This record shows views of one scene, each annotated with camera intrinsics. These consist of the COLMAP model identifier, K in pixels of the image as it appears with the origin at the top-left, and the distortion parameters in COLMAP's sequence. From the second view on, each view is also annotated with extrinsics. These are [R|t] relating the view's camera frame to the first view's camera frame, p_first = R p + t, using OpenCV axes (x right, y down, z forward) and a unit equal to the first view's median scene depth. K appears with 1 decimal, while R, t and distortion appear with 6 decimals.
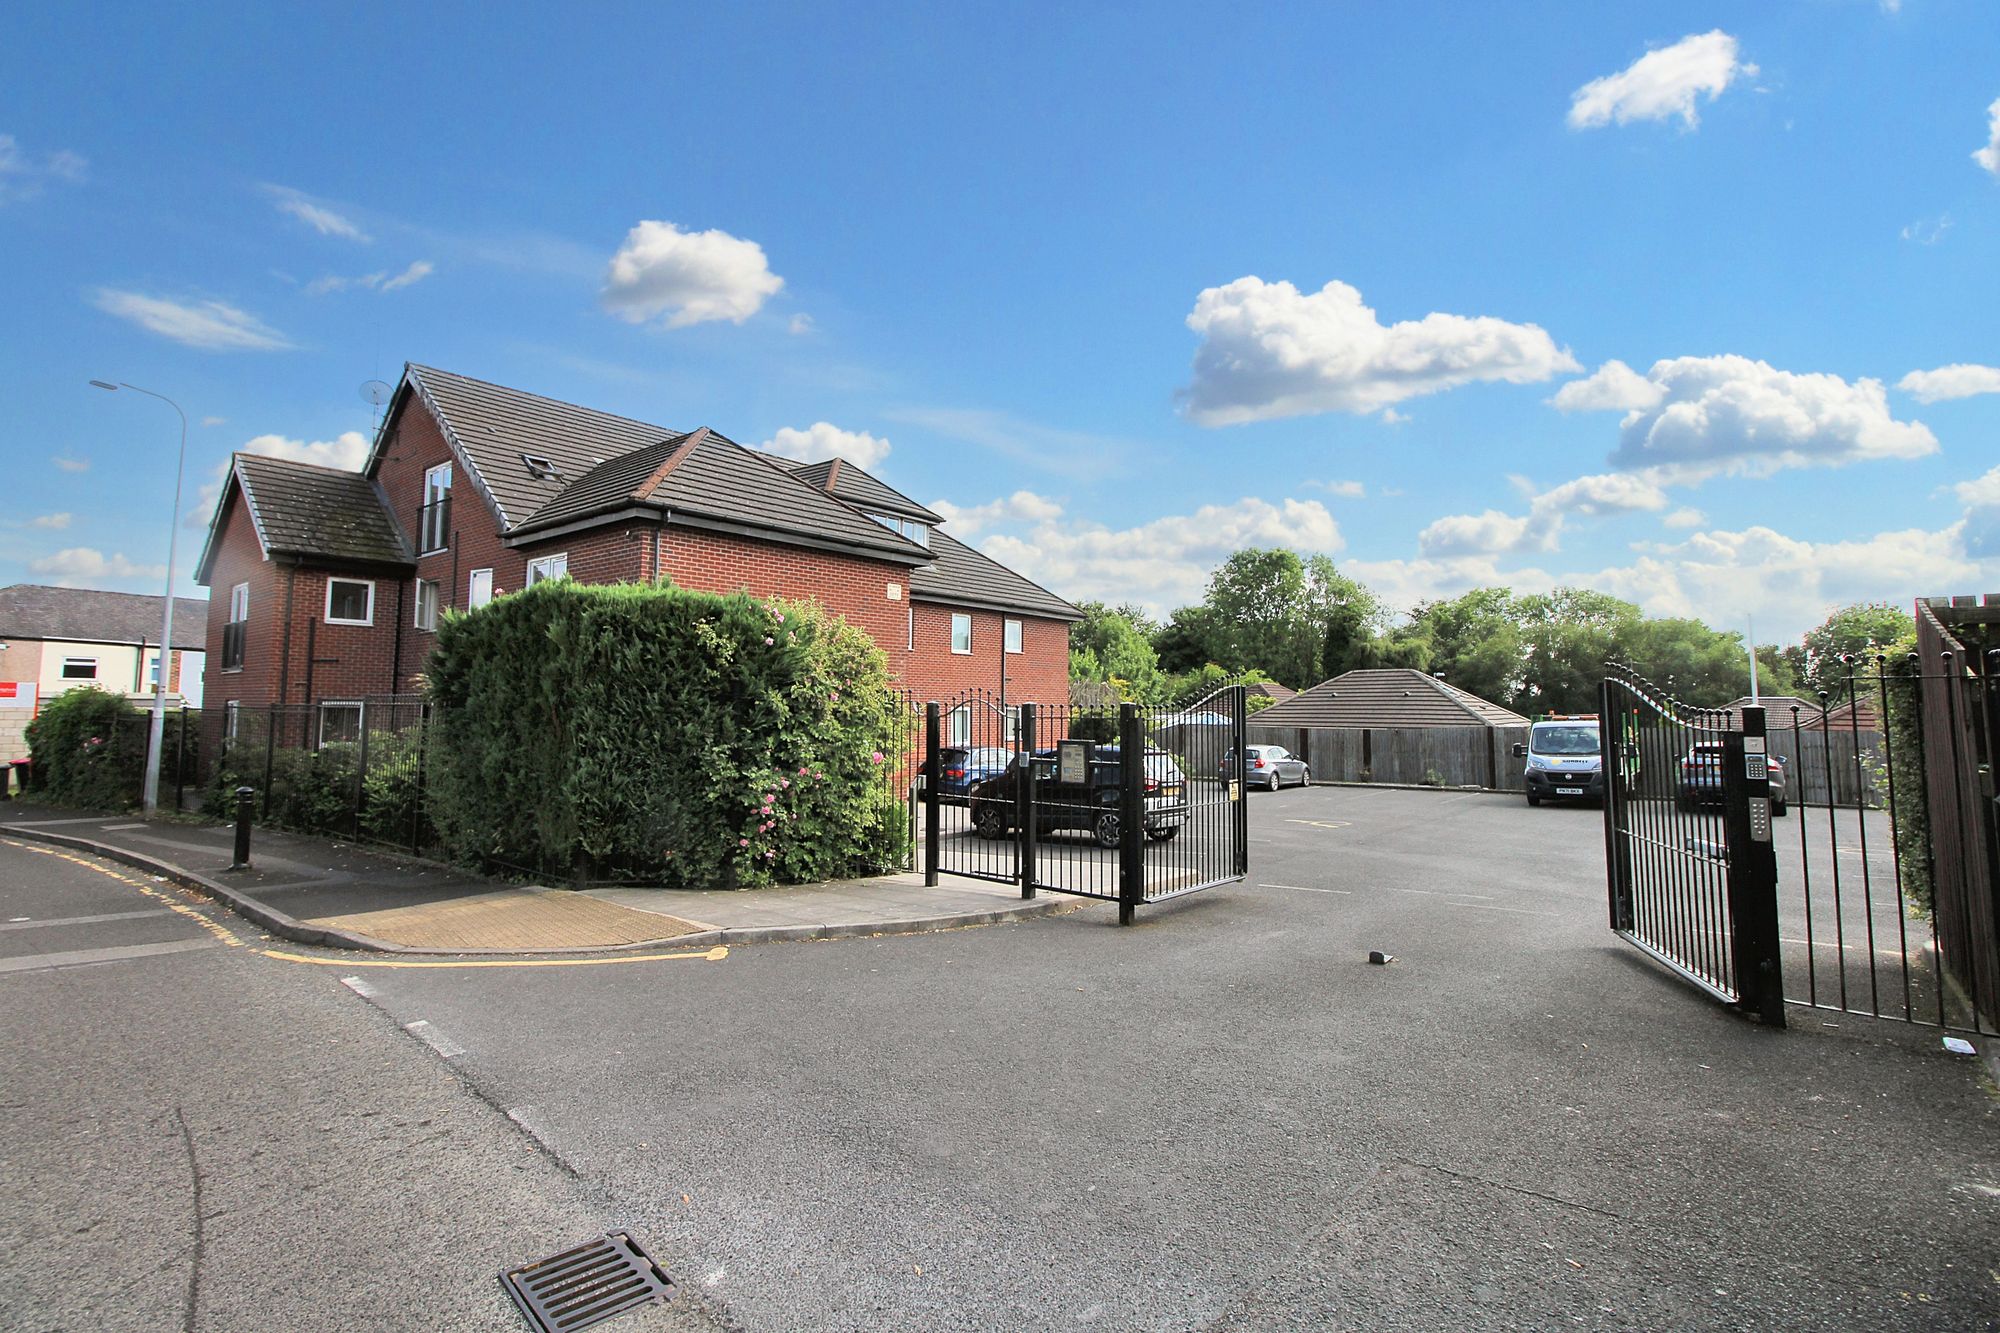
lens RADIAL K [[908.1, 0, 961.7], [0, 908.1, 653.6], [0, 0, 1]] dist [-0.000901, 0.000710]
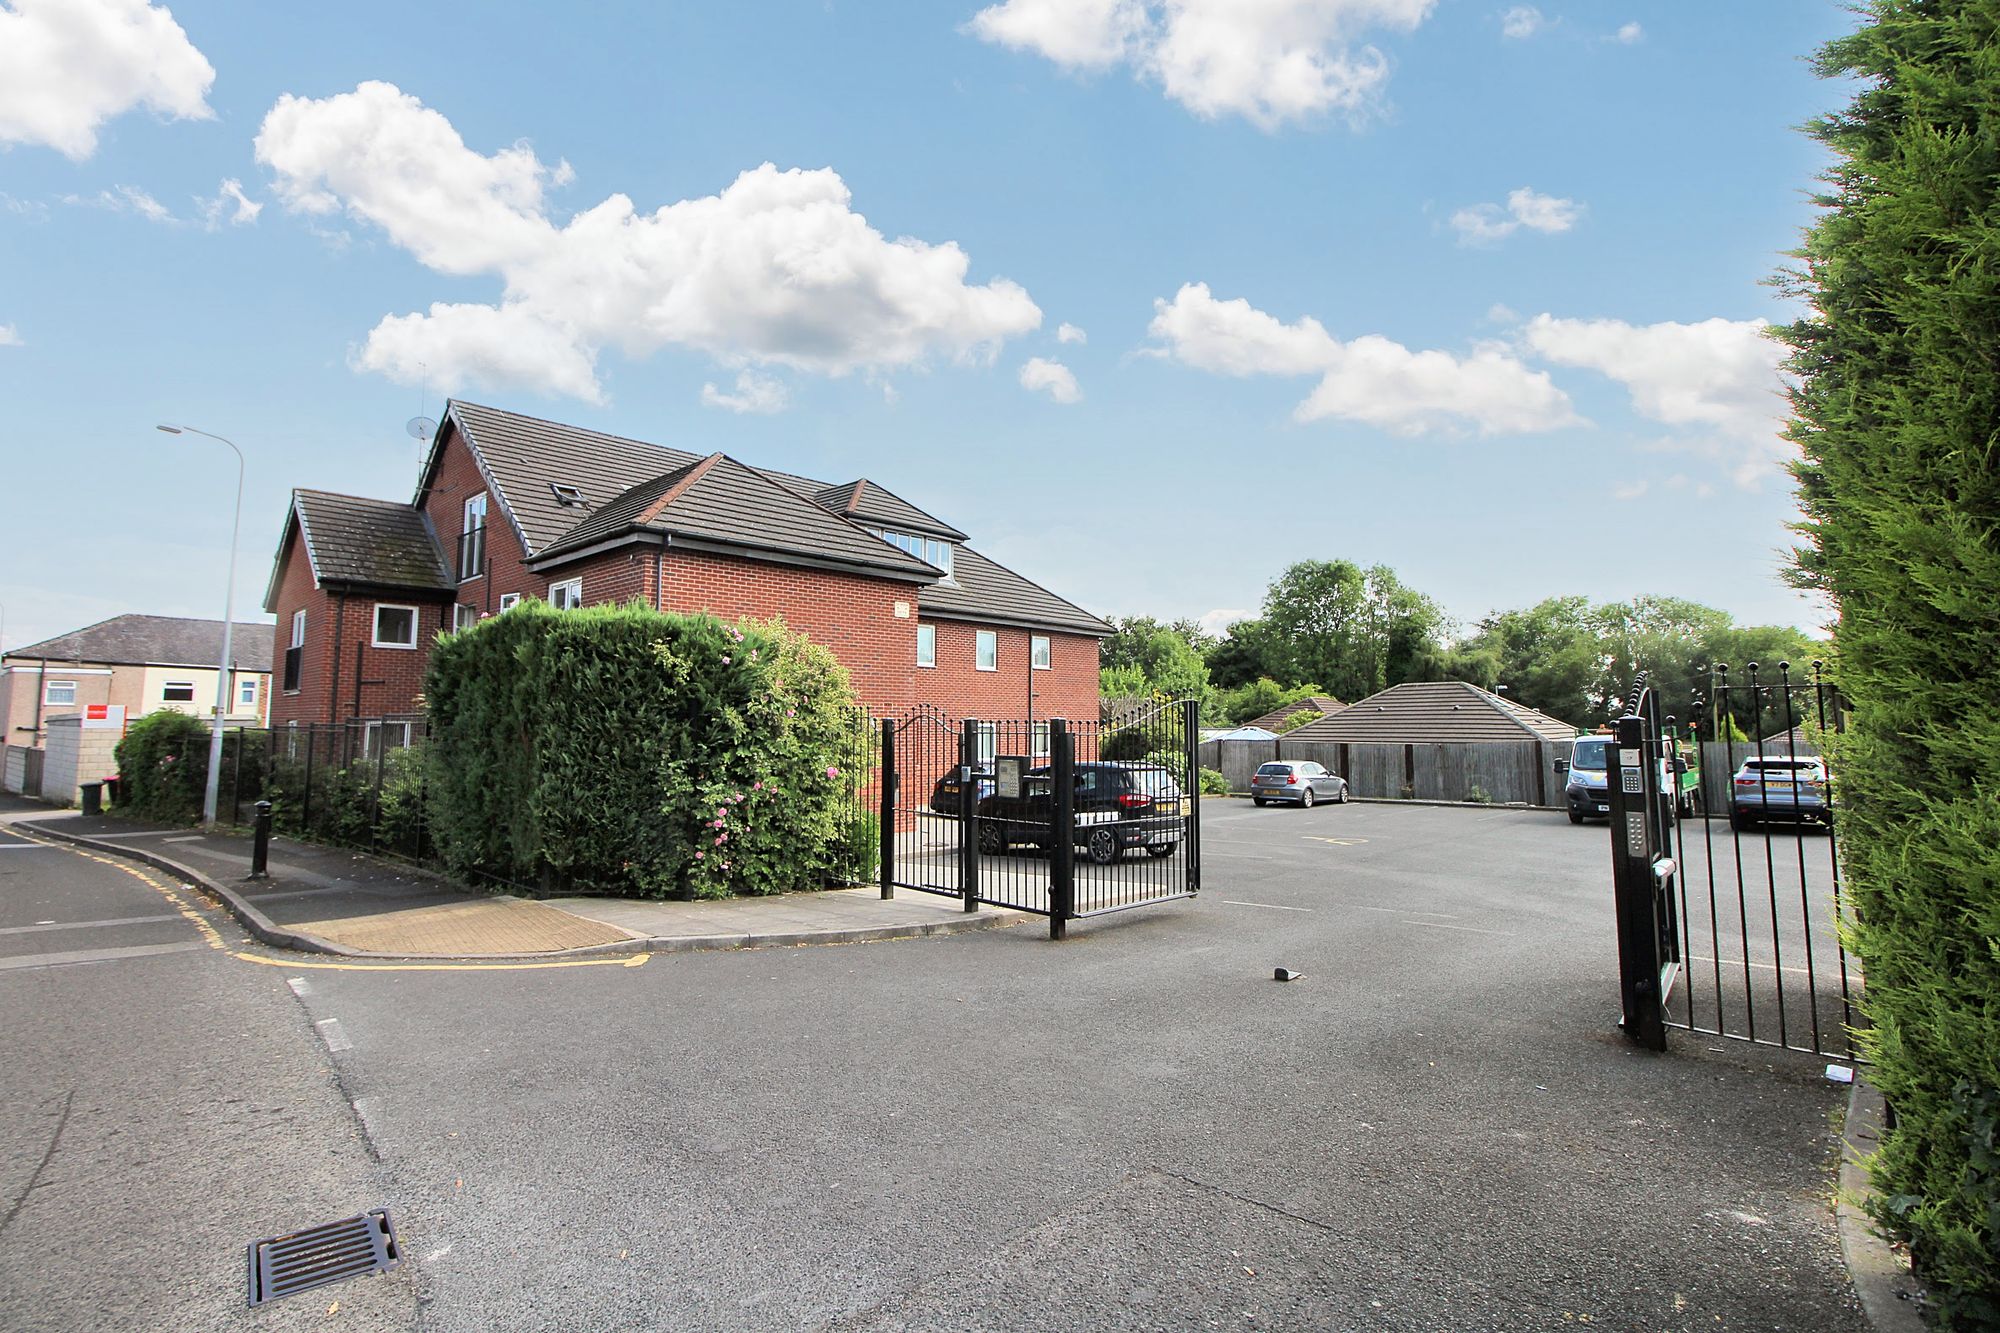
lens RADIAL K [[905.0, 0, 949.9], [0, 905.0, 661.6], [0, 0, 1]] dist [0.003654, -0.000893]
pose [[0.997291, -0.009922, -0.072882, 0.070340], [0.009211, 0.999907, -0.010085, 0.000587], [0.072975, 0.009387, 0.997290, -0.005375]]
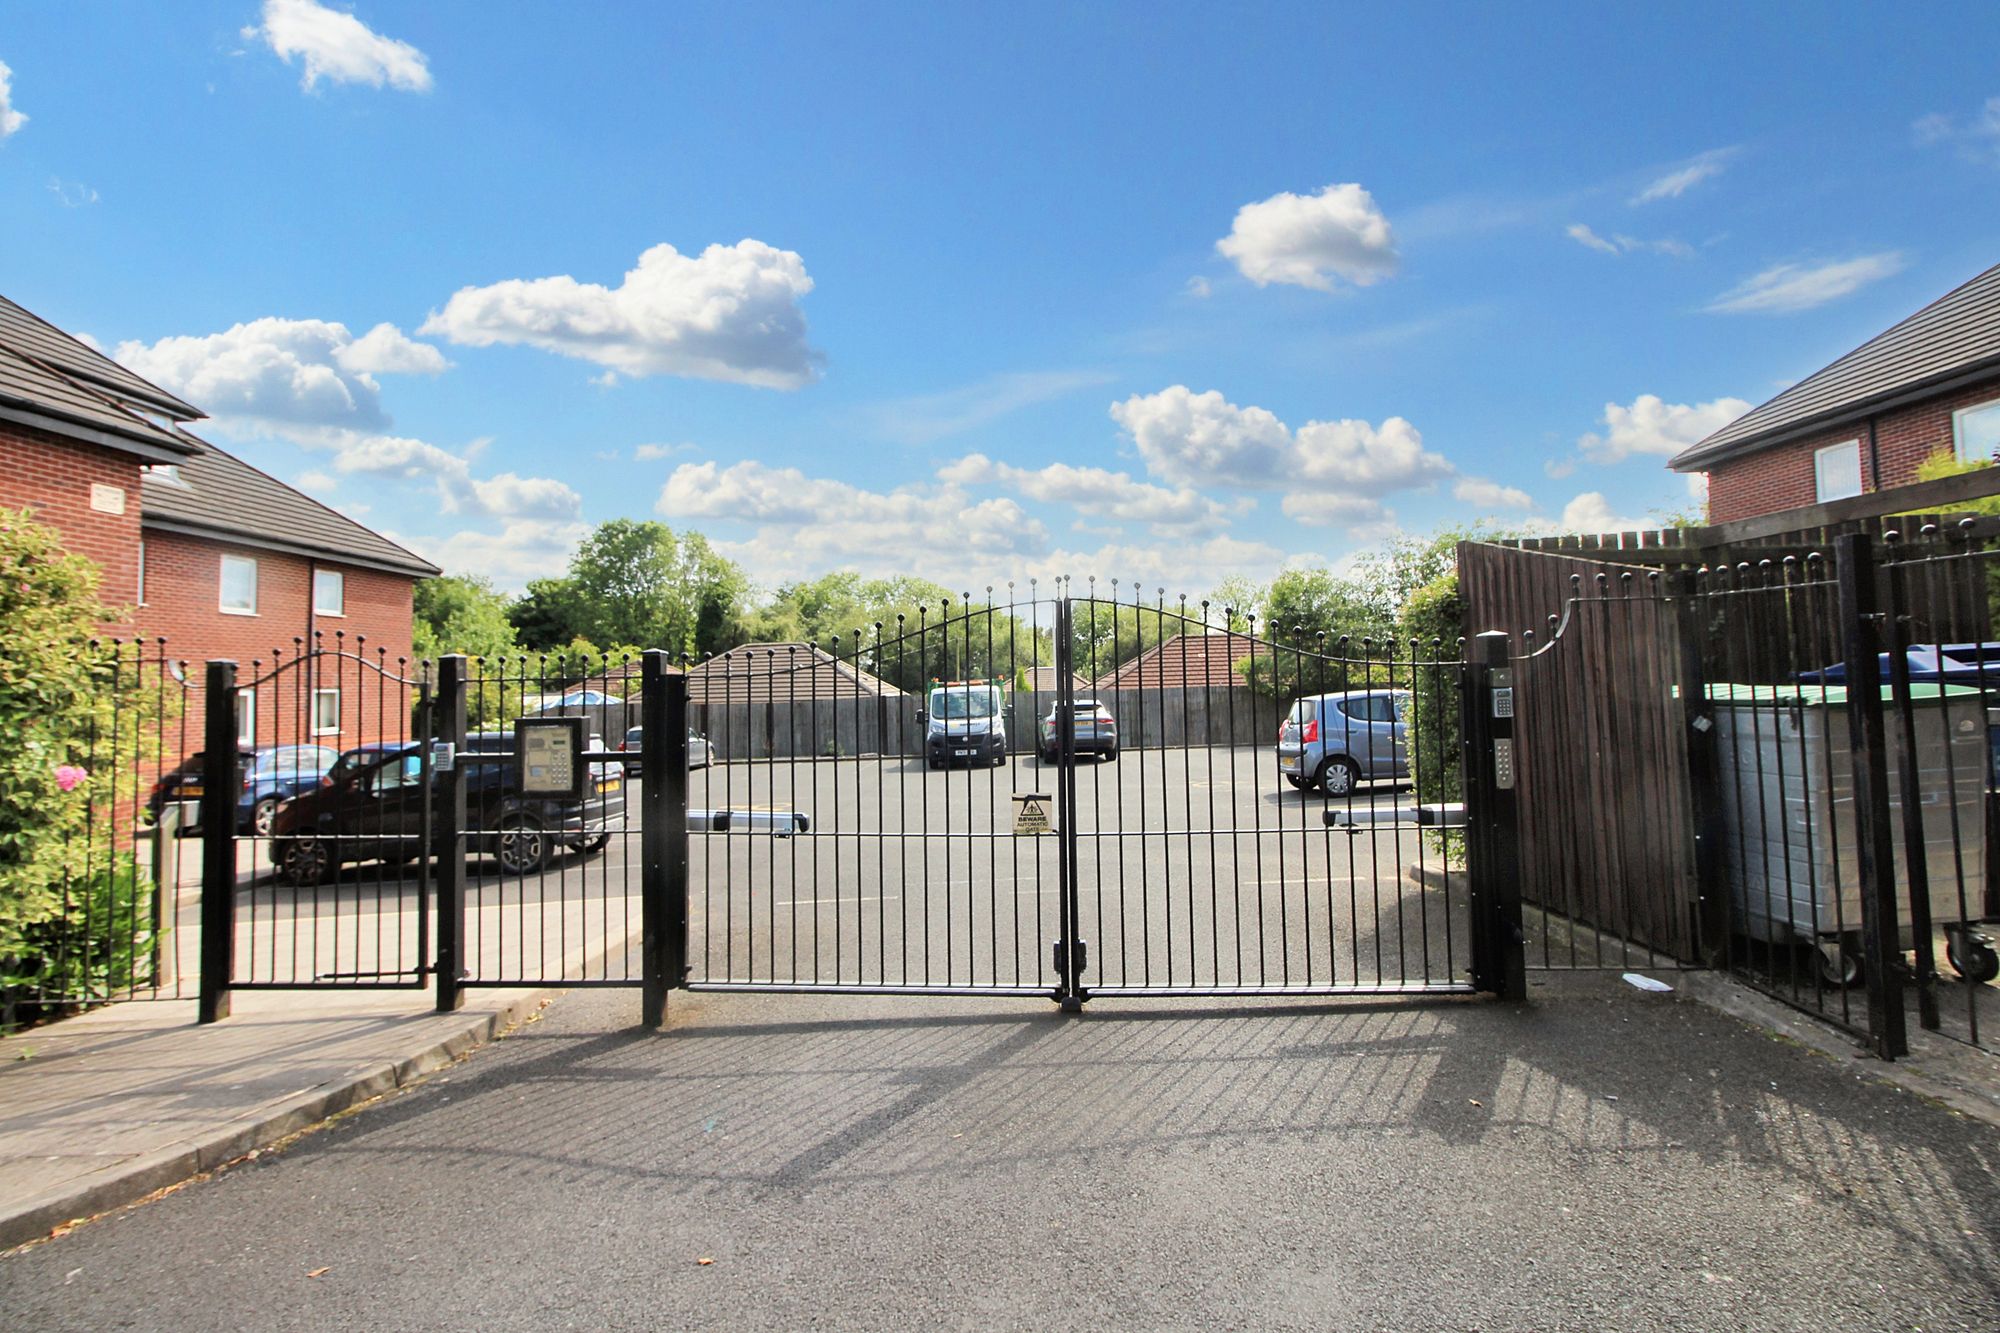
lens RADIAL K [[942.5, 0, 973.1], [0, 942.5, 640.5], [0, 0, 1]] dist [0.000443, 0.010639]
pose [[0.784044, 0.005350, 0.620682, -0.019601], [-0.011301, 0.999920, 0.005657, 0.021558], [-0.620602, -0.011450, 0.784042, 0.196631]]
